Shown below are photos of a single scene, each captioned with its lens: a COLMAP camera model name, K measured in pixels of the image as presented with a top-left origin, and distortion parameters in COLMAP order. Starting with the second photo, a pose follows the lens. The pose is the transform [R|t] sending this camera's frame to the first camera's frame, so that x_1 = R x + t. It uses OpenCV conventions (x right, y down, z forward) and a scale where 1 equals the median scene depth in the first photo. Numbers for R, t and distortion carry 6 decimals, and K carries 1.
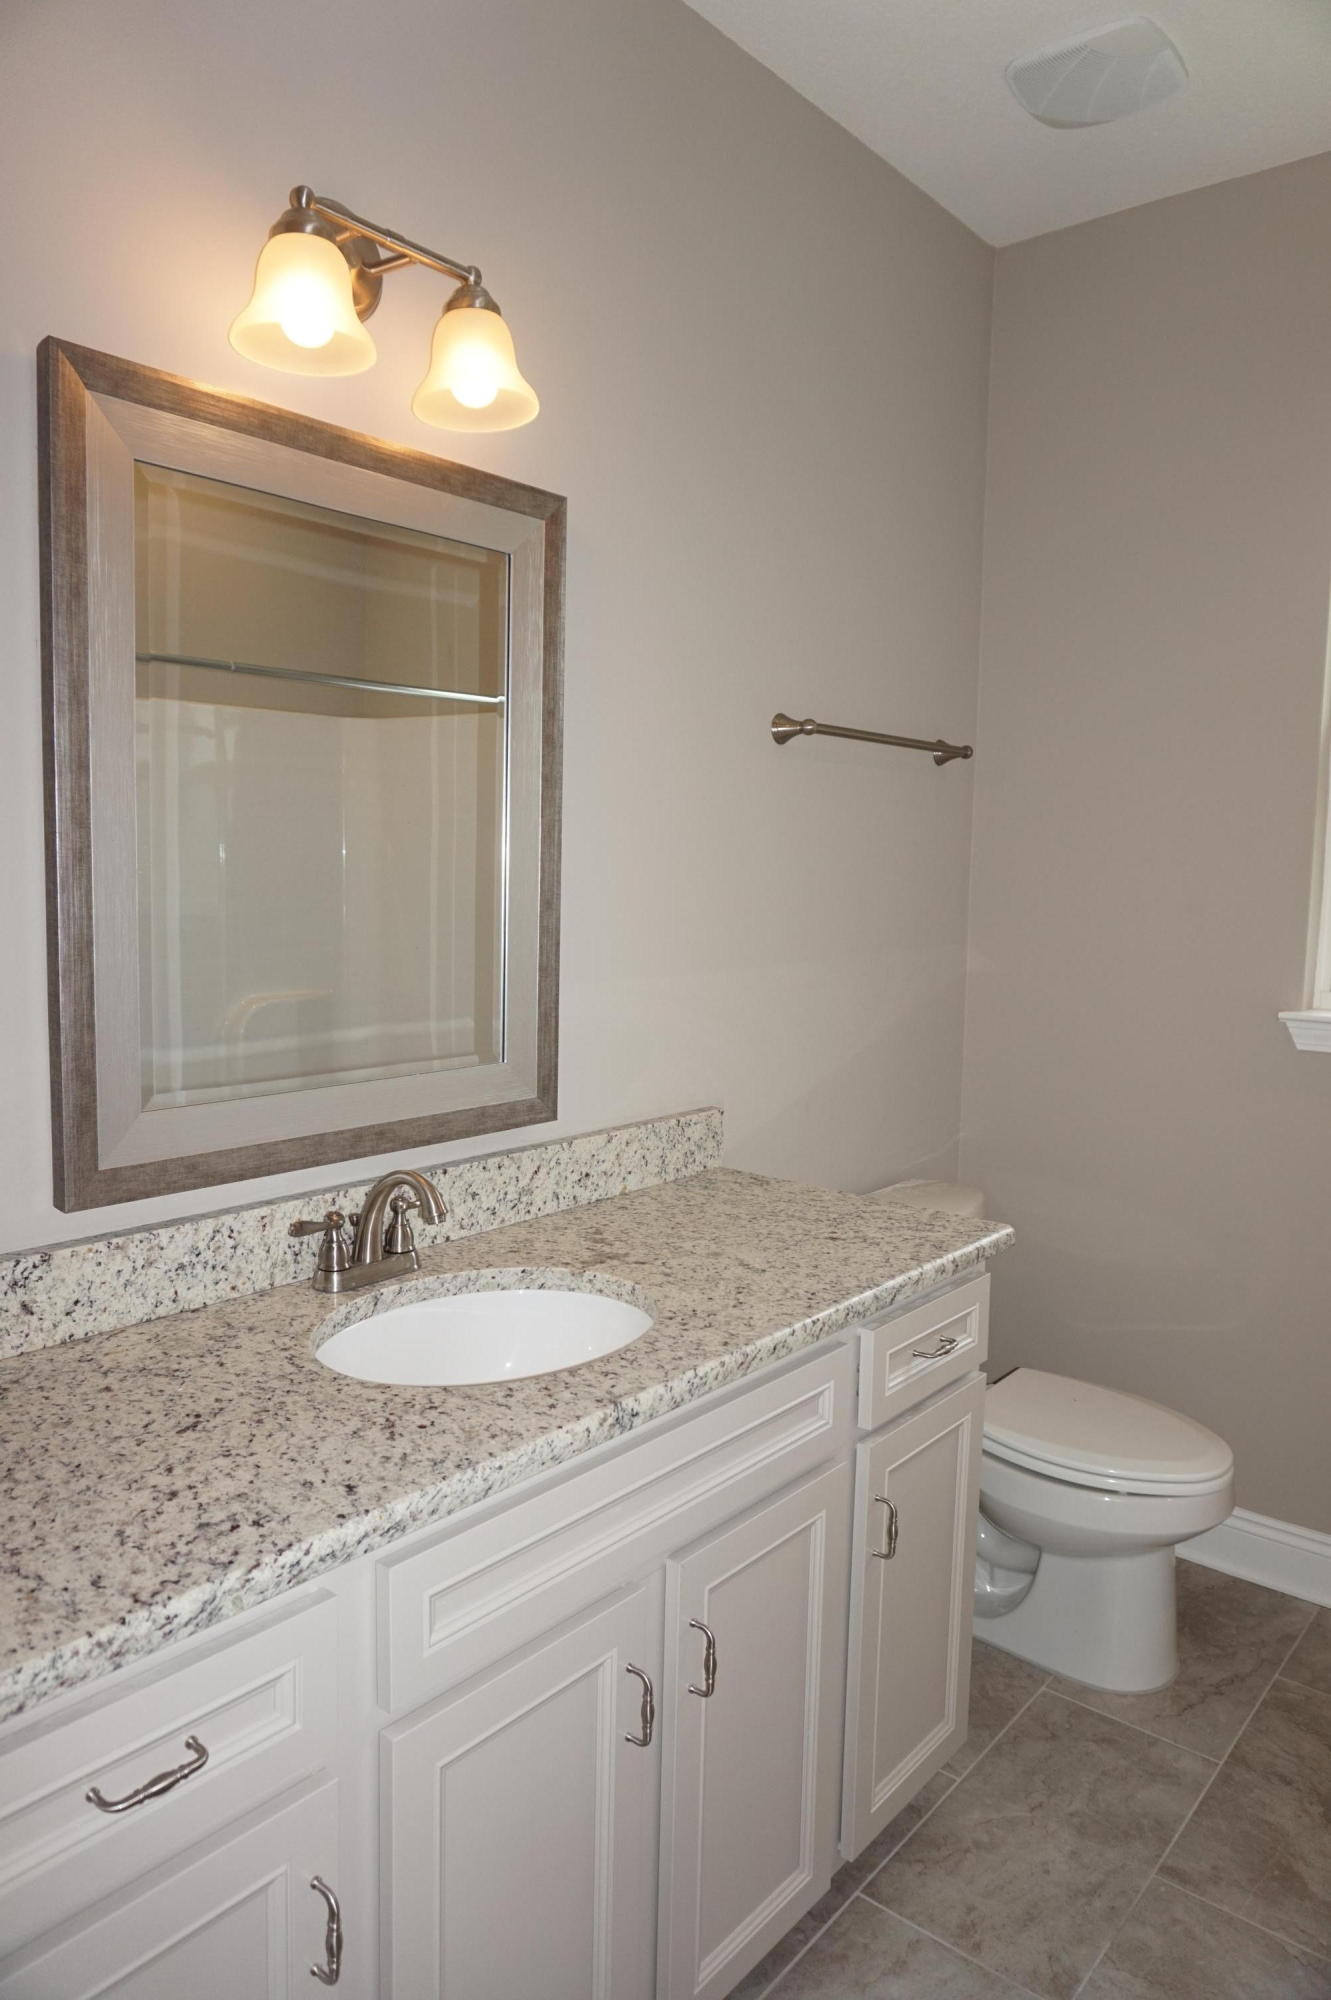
lens RADIAL K [[1344.0, 0, 672.8], [0, 1344.0, 991.5], [0, 0, 1]] dist [-0.040991, 0.033198]
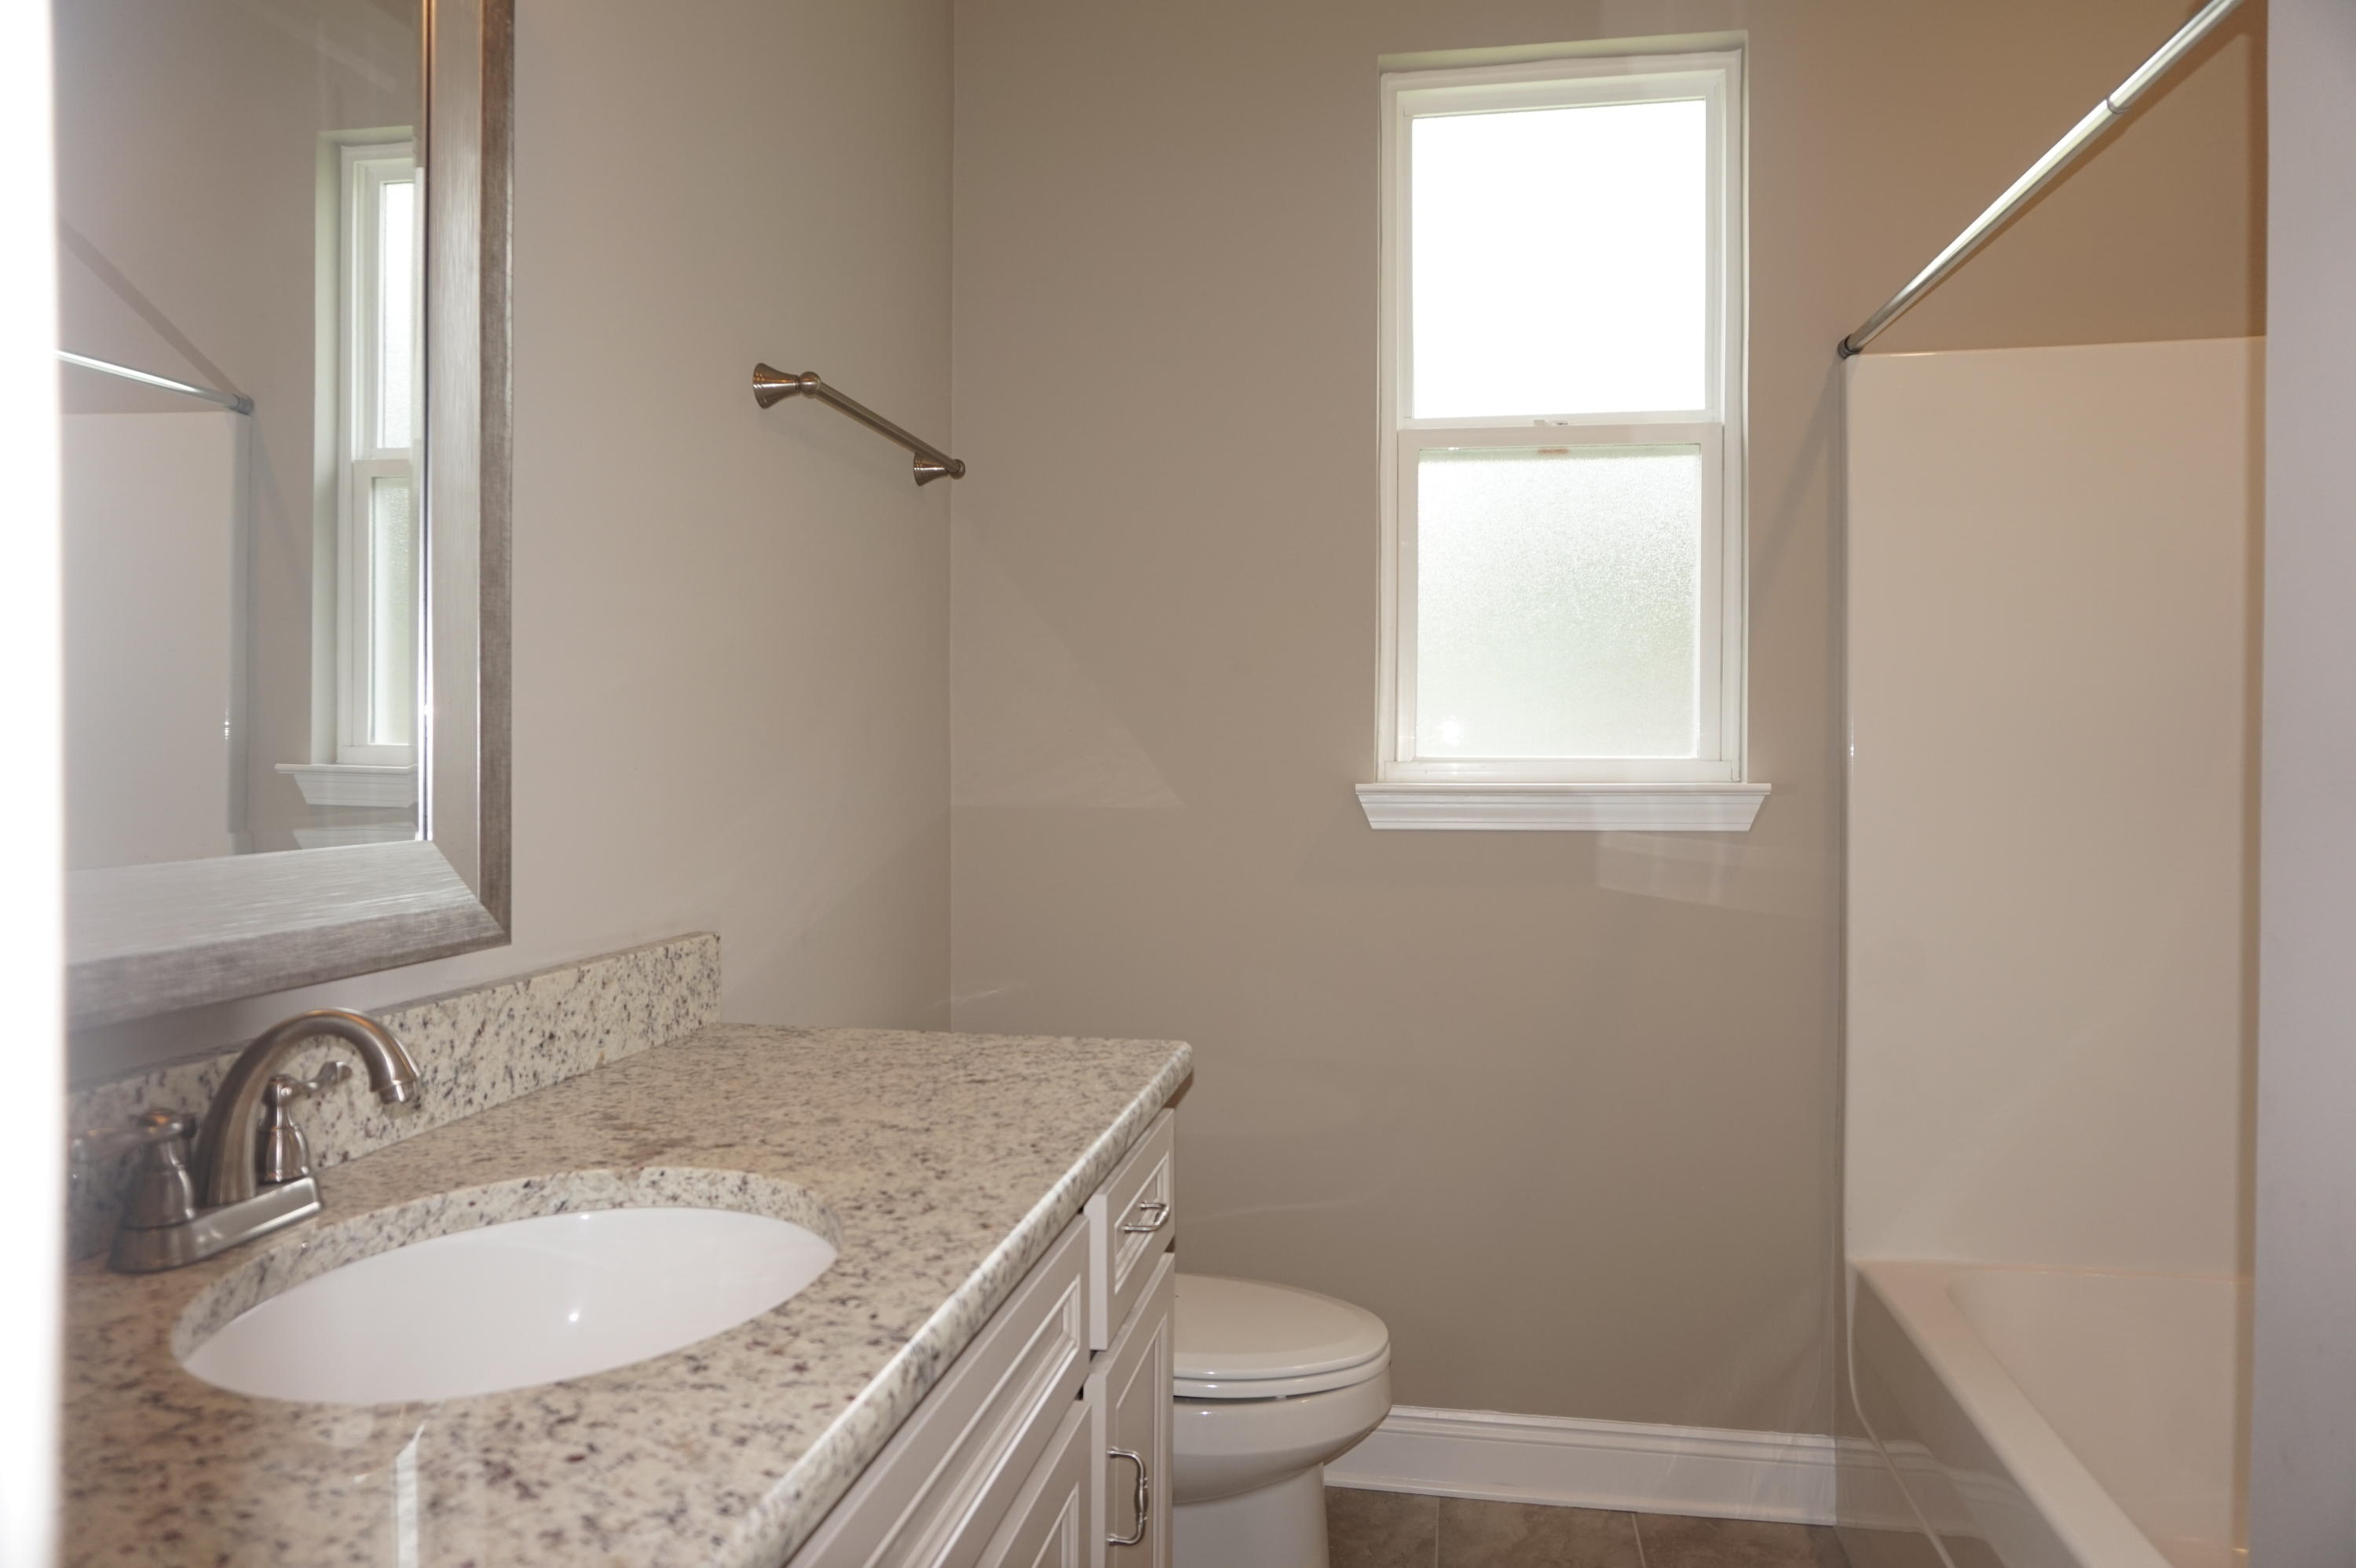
lens RADIAL K [[1583.0, 0, 1176.1], [0, 1583.0, 767.4], [0, 0, 1]] dist [-0.040991, 0.033198]
pose [[0.870753, -0.021134, 0.491267, -0.173774], [0.060639, 0.996065, -0.064629, 0.083469], [-0.487968, 0.086066, 0.868608, 0.251463]]
